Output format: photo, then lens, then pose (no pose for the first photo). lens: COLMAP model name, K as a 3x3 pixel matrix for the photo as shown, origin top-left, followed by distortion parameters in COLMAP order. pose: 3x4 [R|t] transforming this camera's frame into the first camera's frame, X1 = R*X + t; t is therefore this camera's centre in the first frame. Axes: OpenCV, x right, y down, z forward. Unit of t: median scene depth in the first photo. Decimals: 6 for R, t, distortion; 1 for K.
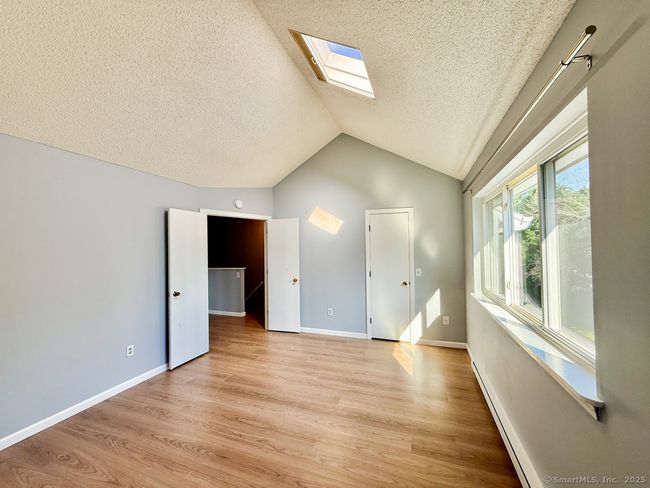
lens RADIAL K [[264.3, 0, 324.8], [0, 264.3, 244.2], [0, 0, 1]] dist [-0.001594, -0.000811]
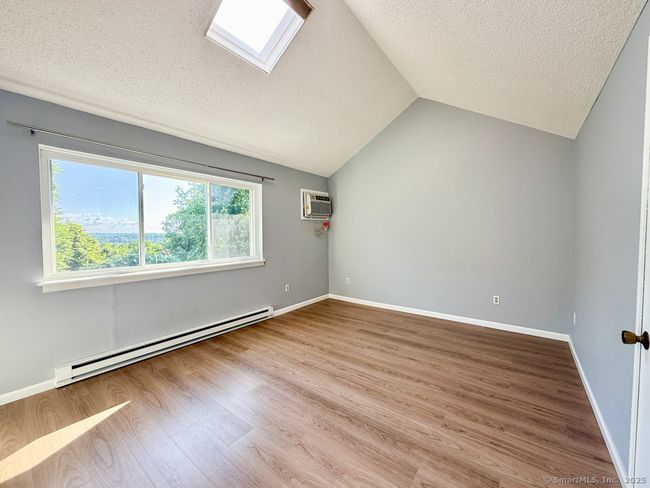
lens RADIAL K [[264.3, 0, 323.9], [0, 264.3, 244.0], [0, 0, 1]] dist [-0.001594, -0.000811]
pose [[-0.956288, 0.007490, 0.292329, -0.477873], [0.013284, 0.999753, 0.017840, 0.116278], [-0.292123, 0.020943, -0.956151, 2.005666]]
